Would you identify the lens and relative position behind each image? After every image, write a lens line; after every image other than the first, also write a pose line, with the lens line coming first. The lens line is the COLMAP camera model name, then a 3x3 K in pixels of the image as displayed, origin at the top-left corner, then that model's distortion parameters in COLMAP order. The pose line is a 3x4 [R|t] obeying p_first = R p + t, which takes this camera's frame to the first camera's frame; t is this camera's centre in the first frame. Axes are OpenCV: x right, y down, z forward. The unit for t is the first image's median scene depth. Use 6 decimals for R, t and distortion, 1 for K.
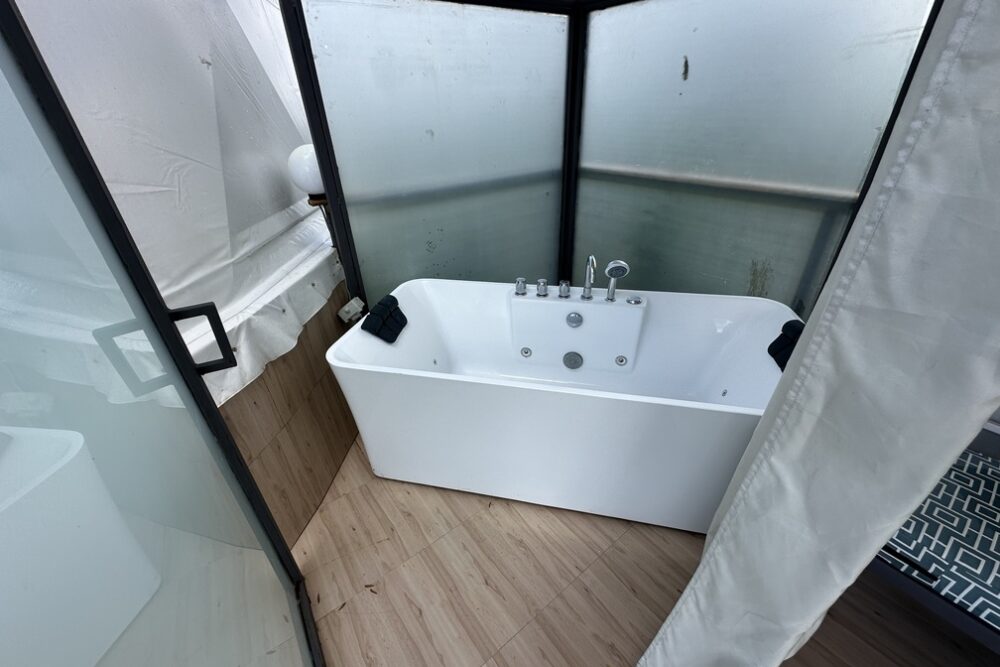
lens RADIAL K [[396.8, 0, 500.8], [0, 396.8, 334.8], [0, 0, 1]] dist [0.000214, -0.000249]
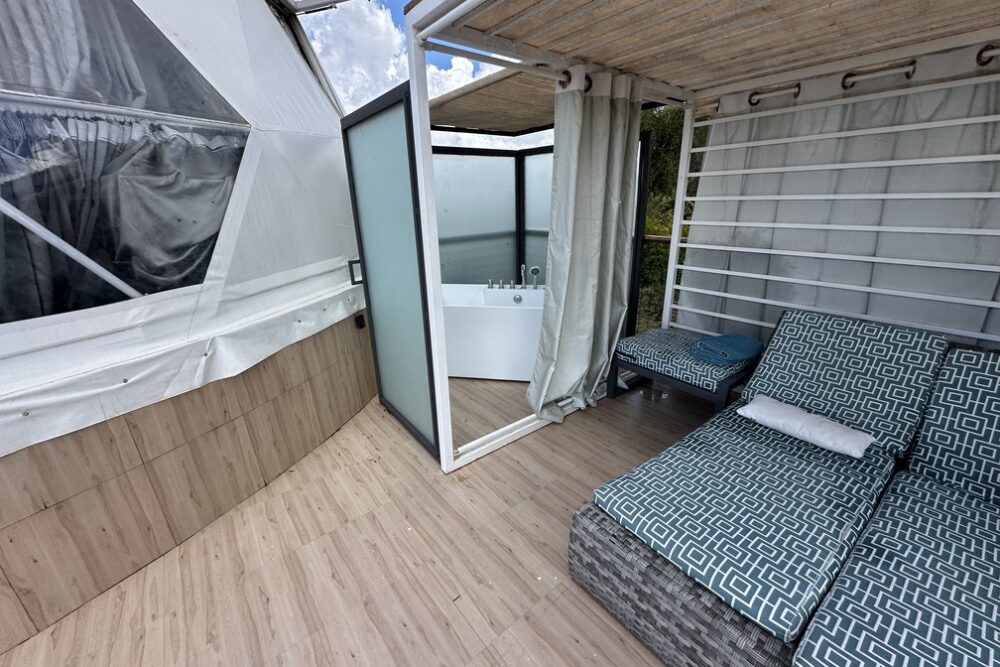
lens RADIAL K [[396.8, 0, 503.6], [0, 396.8, 335.2], [0, 0, 1]] dist [0.000214, -0.000249]
pose [[0.999692, -0.005153, 0.024295, 0.070094], [0.009729, 0.981310, -0.192188, 0.525367], [-0.022850, 0.192365, 0.981057, -0.904038]]
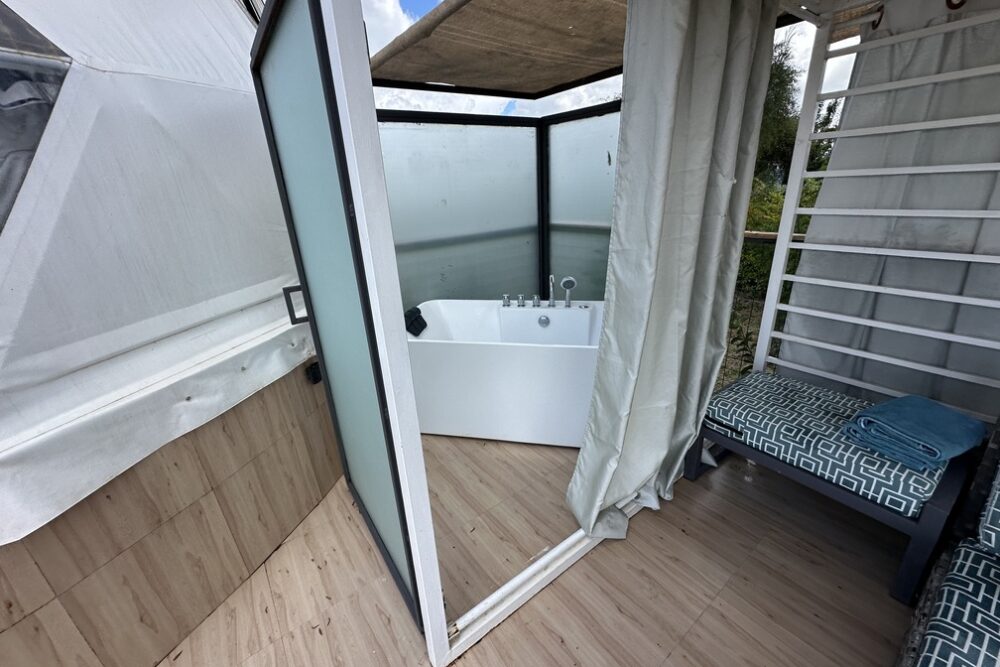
lens RADIAL K [[396.8, 0, 501.9], [0, 396.8, 335.7], [0, 0, 1]] dist [0.000214, -0.000249]
pose [[0.999723, -0.018744, -0.014266, 0.055289], [0.016174, 0.986532, -0.162769, 0.249523], [0.017125, 0.162493, 0.986561, -0.411774]]
